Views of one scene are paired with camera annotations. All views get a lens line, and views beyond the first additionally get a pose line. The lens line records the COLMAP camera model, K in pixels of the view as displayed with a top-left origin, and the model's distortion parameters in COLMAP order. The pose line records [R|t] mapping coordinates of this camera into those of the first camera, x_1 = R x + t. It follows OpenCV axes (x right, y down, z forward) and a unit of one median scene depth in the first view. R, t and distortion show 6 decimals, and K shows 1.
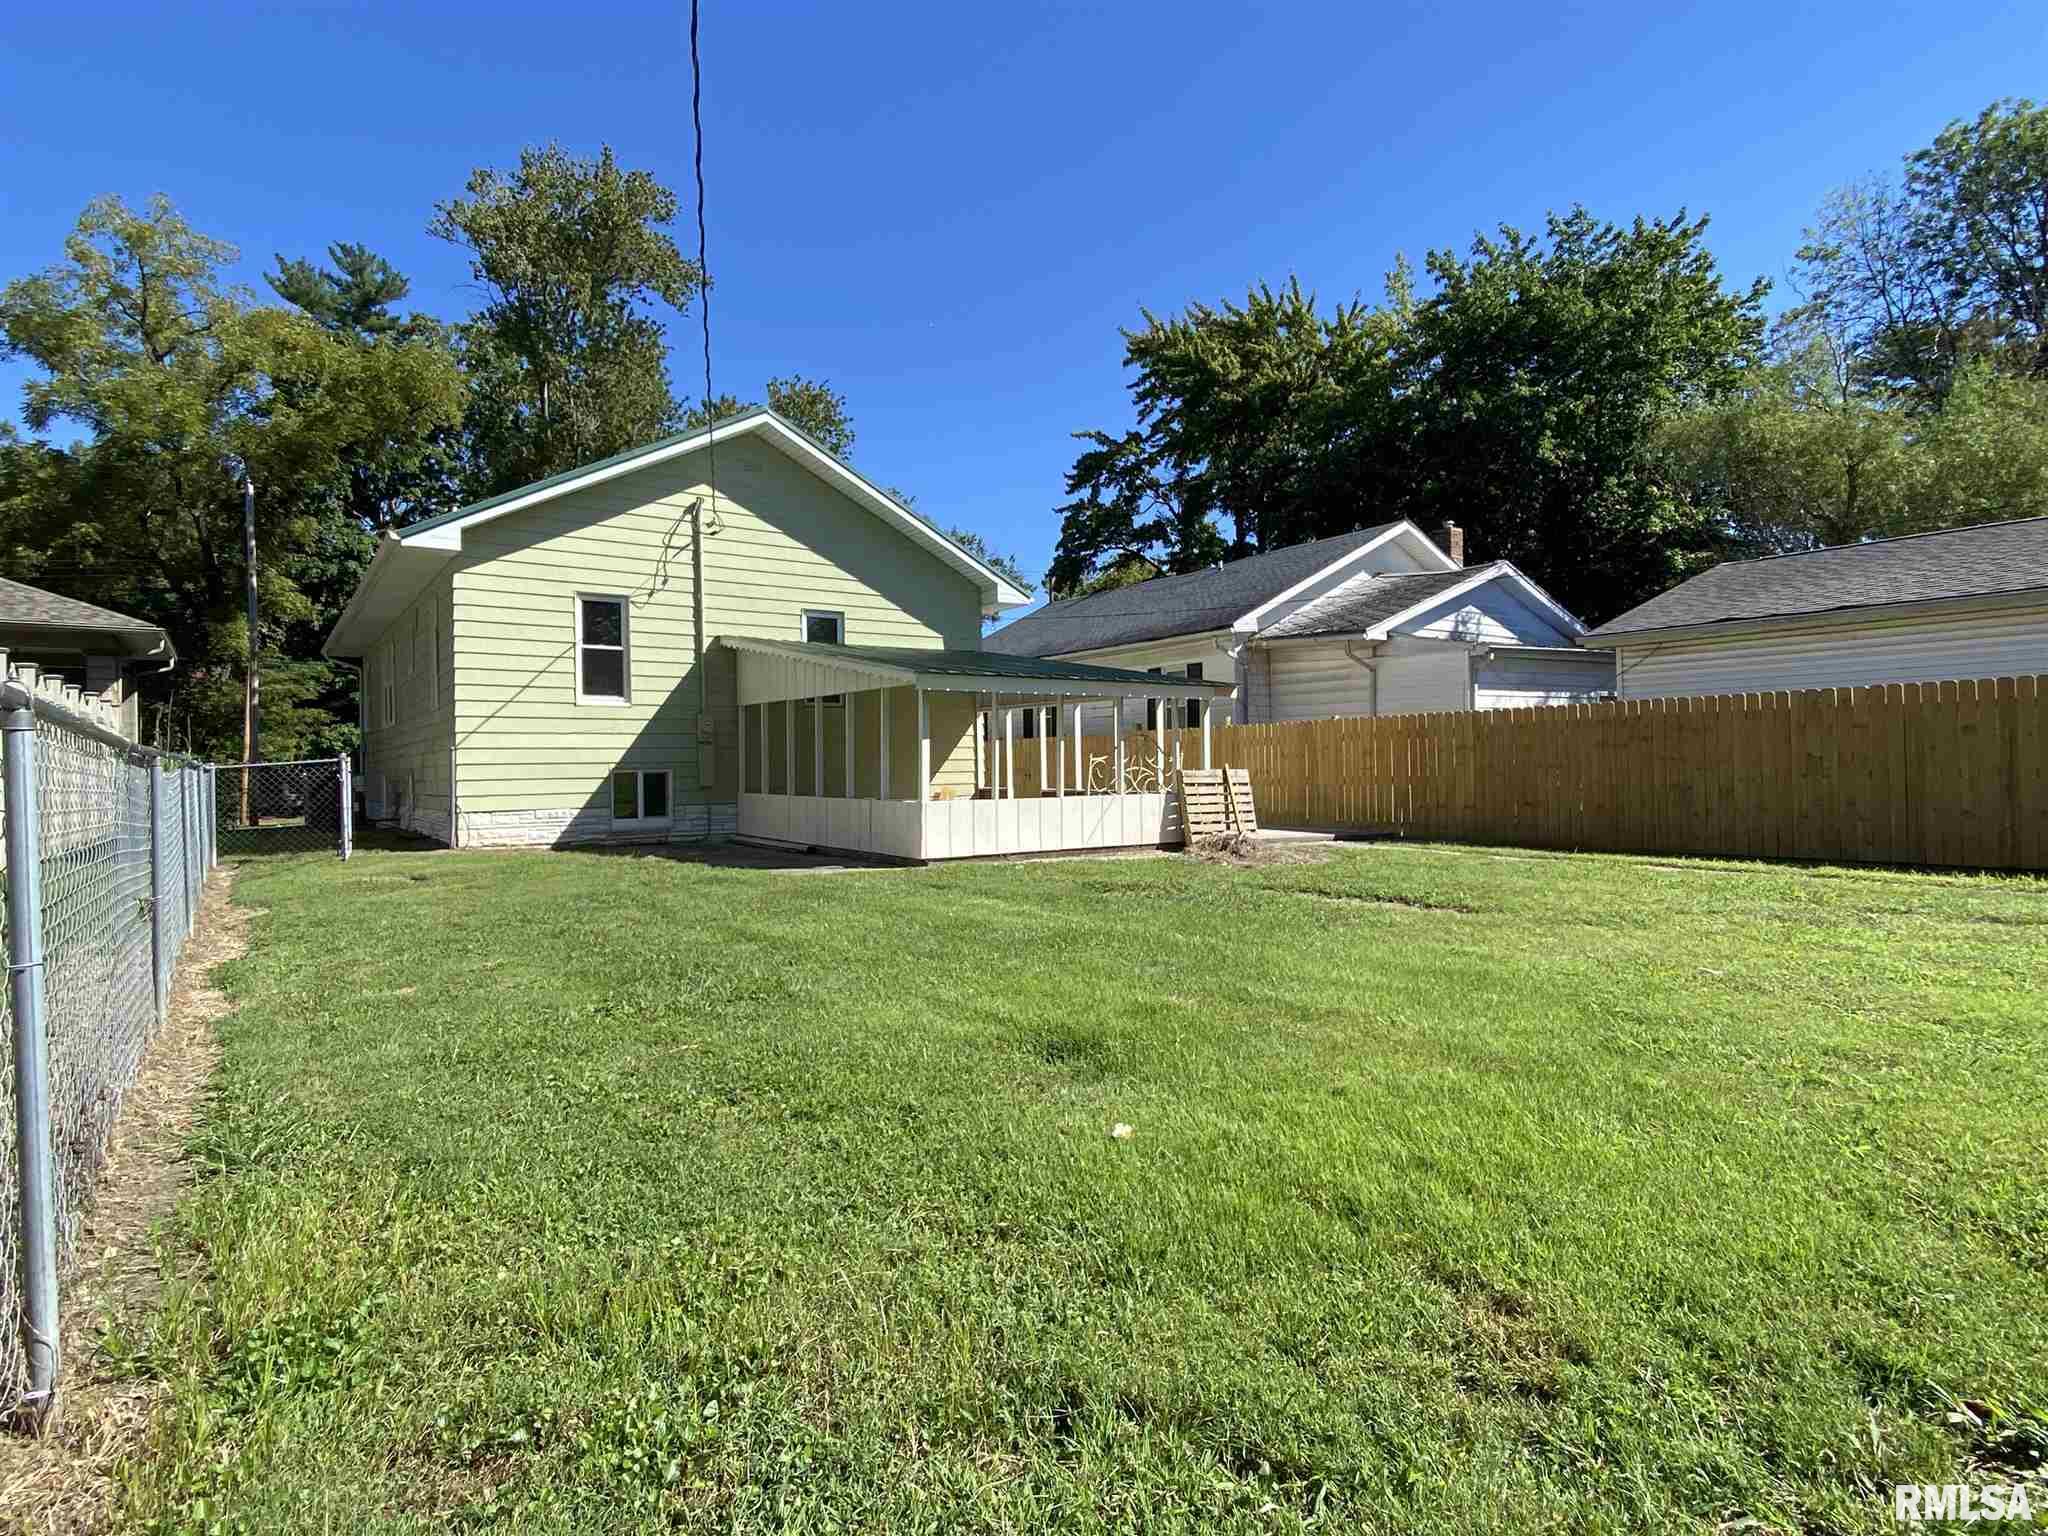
lens RADIAL K [[1105.6, 0, 1028.2], [0, 1105.6, 766.7], [0, 0, 1]] dist [0.039248, -0.019141]
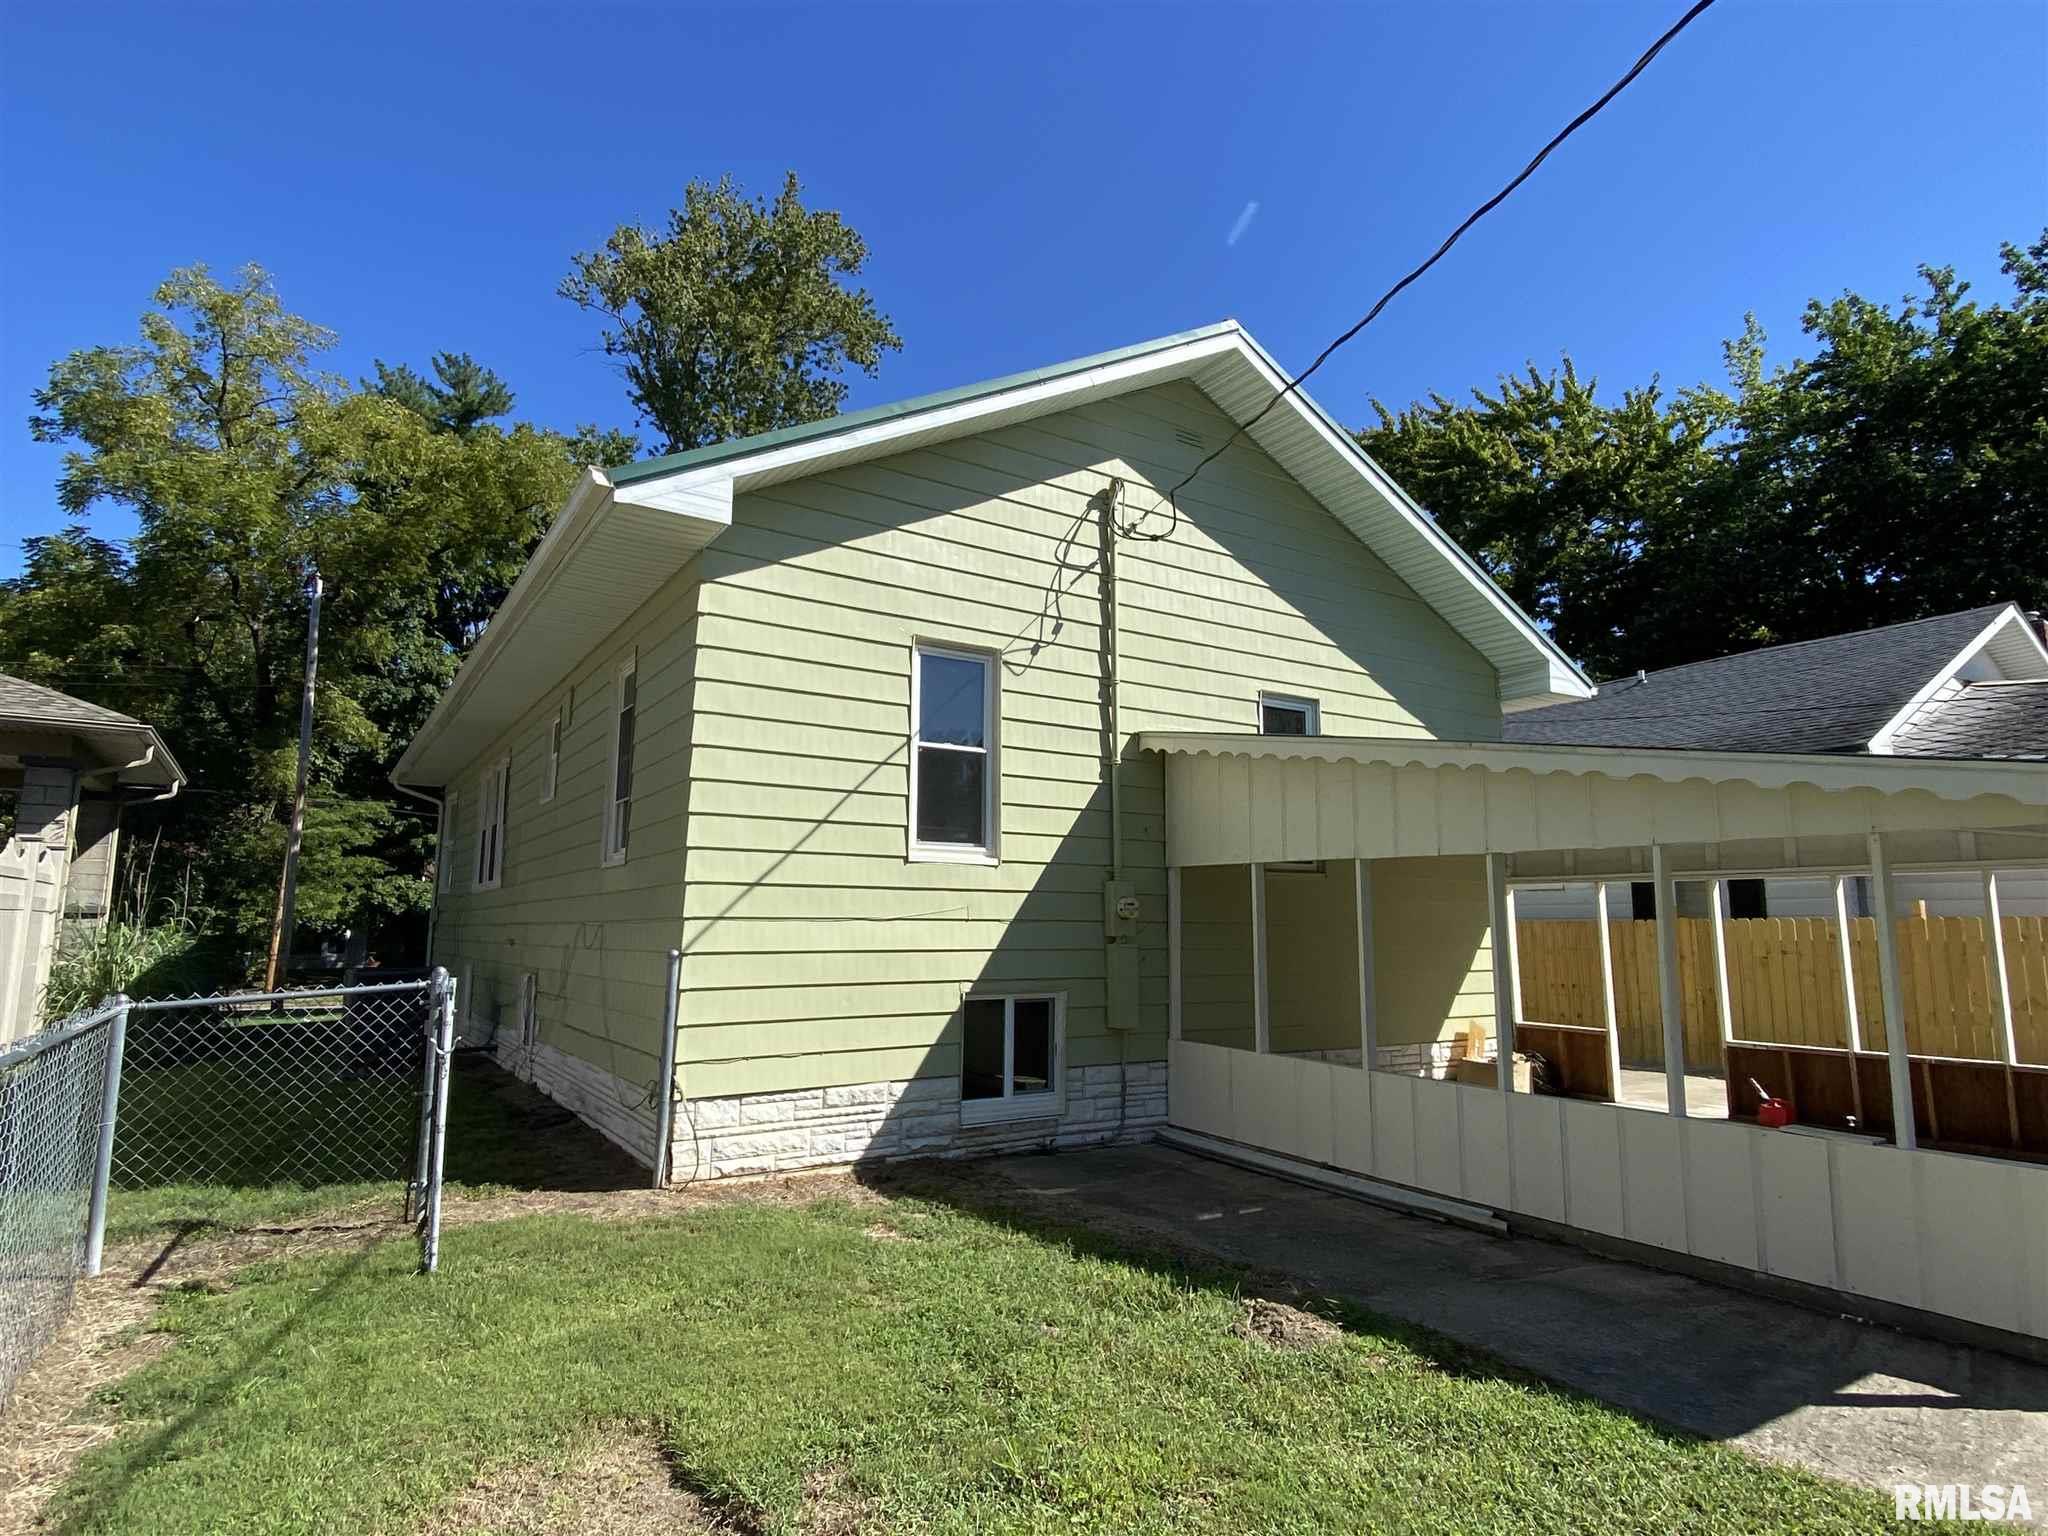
lens RADIAL K [[1105.6, 0, 1026.8], [0, 1105.6, 778.8], [0, 0, 1]] dist [0.039248, -0.019141]
pose [[0.999295, 0.016041, -0.033951, -0.295021], [-0.020371, 0.991132, -0.131310, -0.025095], [0.031544, 0.131909, 0.990760, 0.450228]]
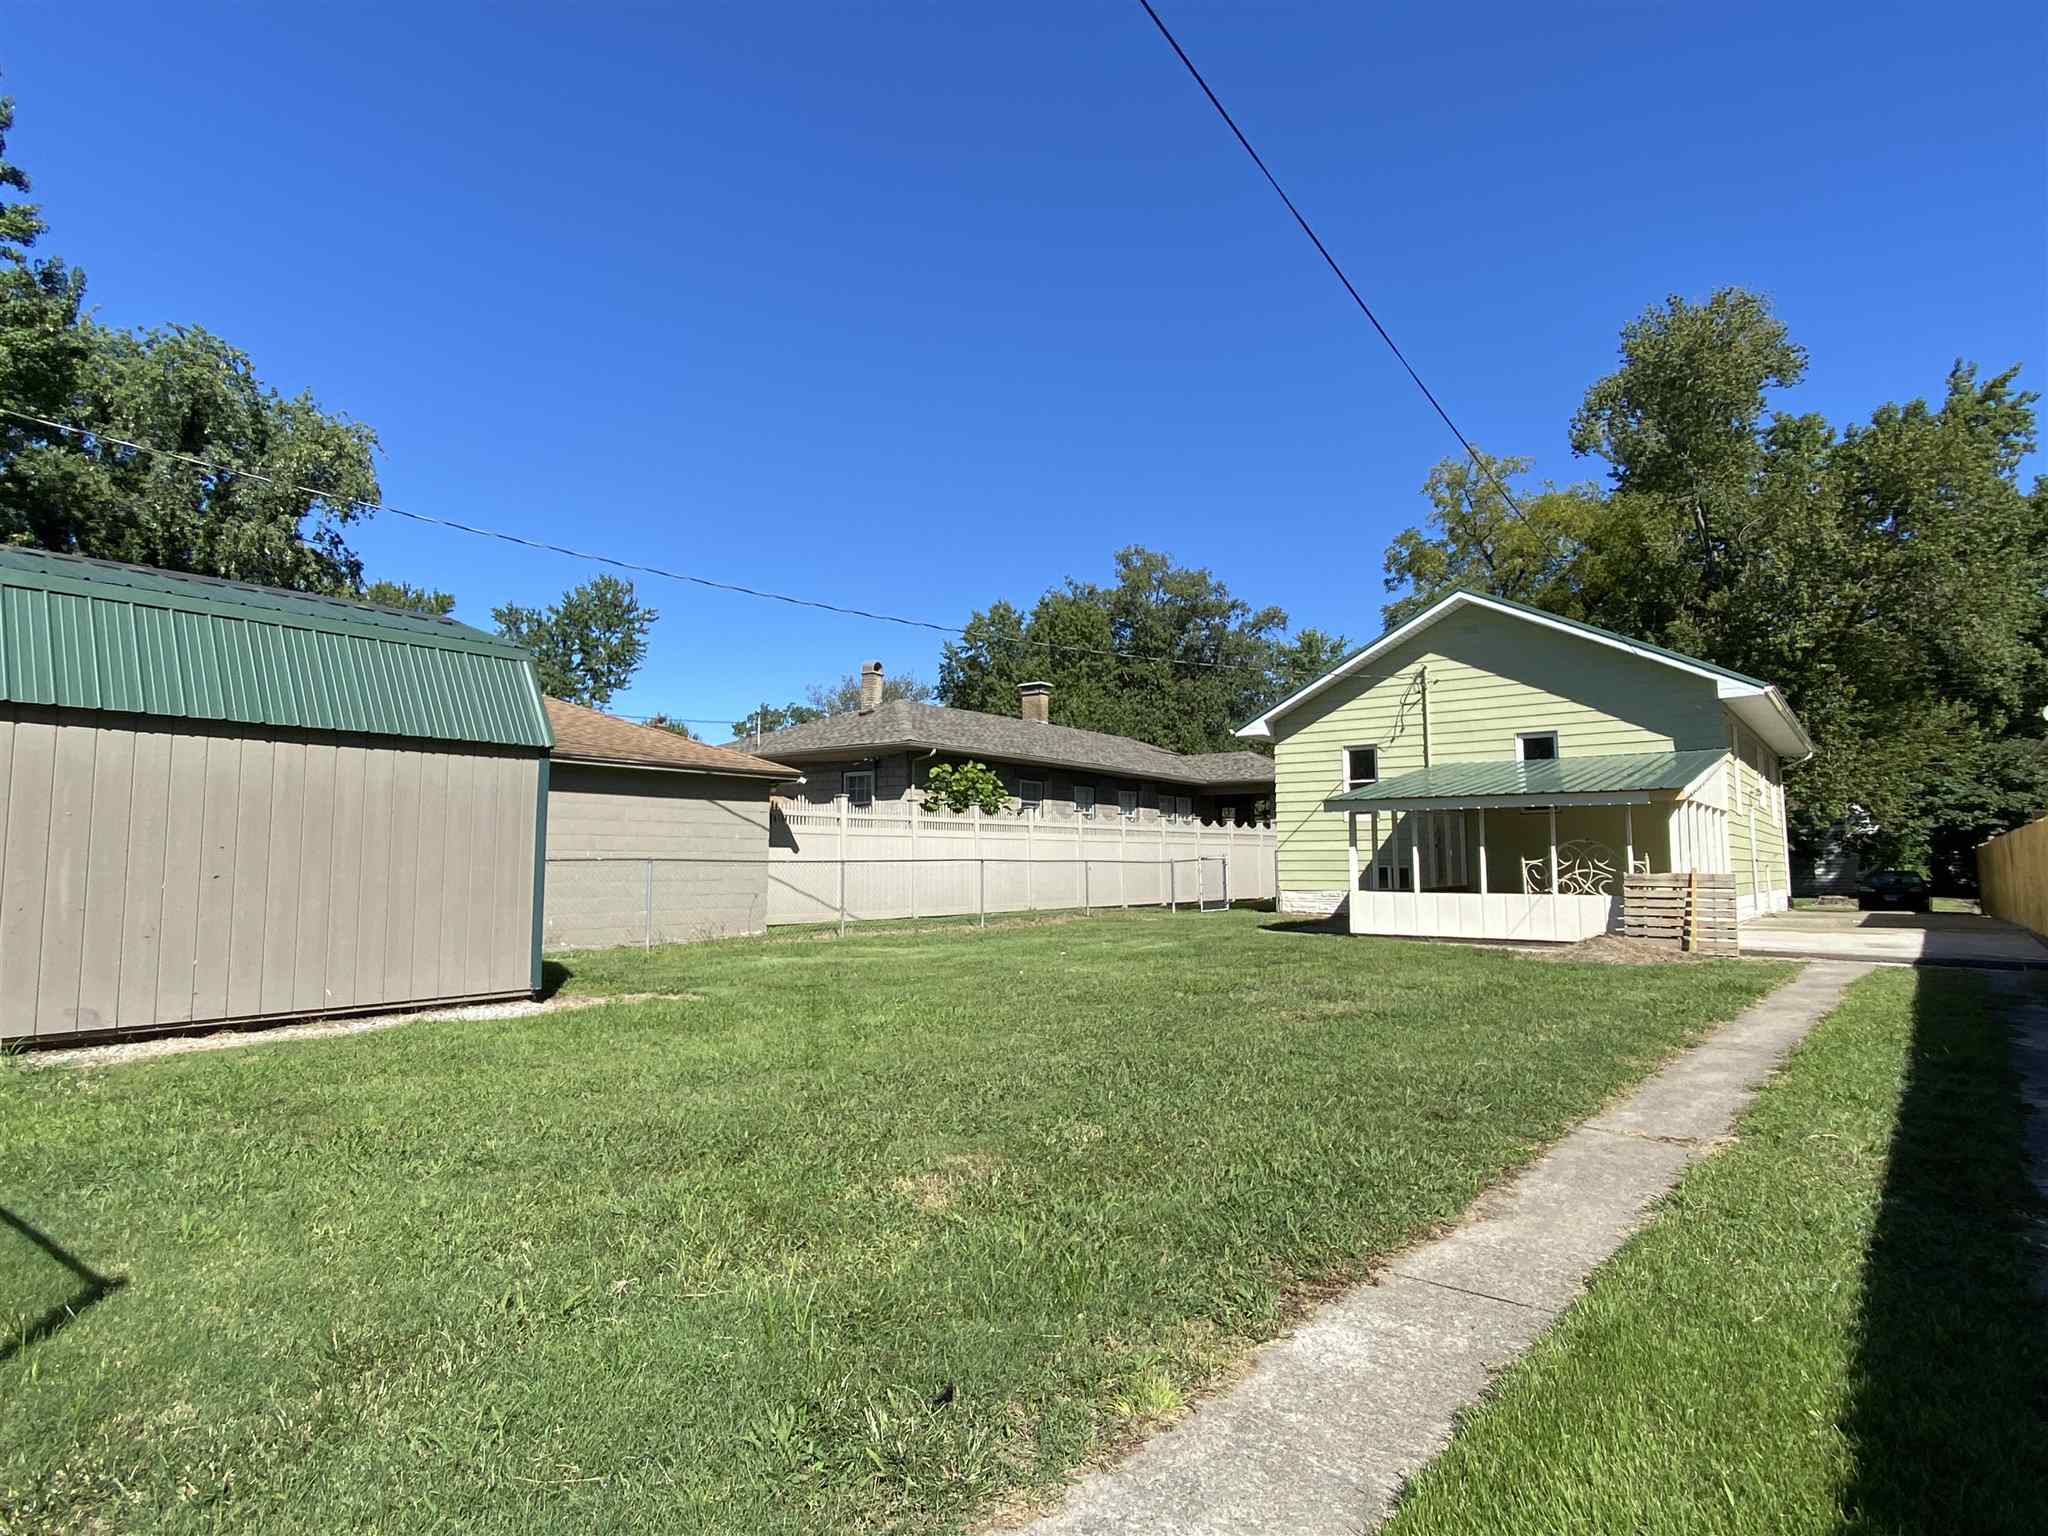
lens RADIAL K [[1105.6, 0, 1029.4], [0, 1105.6, 758.4], [0, 0, 1]] dist [0.039248, -0.019141]
pose [[0.315203, -0.079601, -0.945680, 0.769509], [0.002877, 0.996552, -0.082924, -0.014990], [0.949020, 0.023417, 0.314345, 0.107612]]
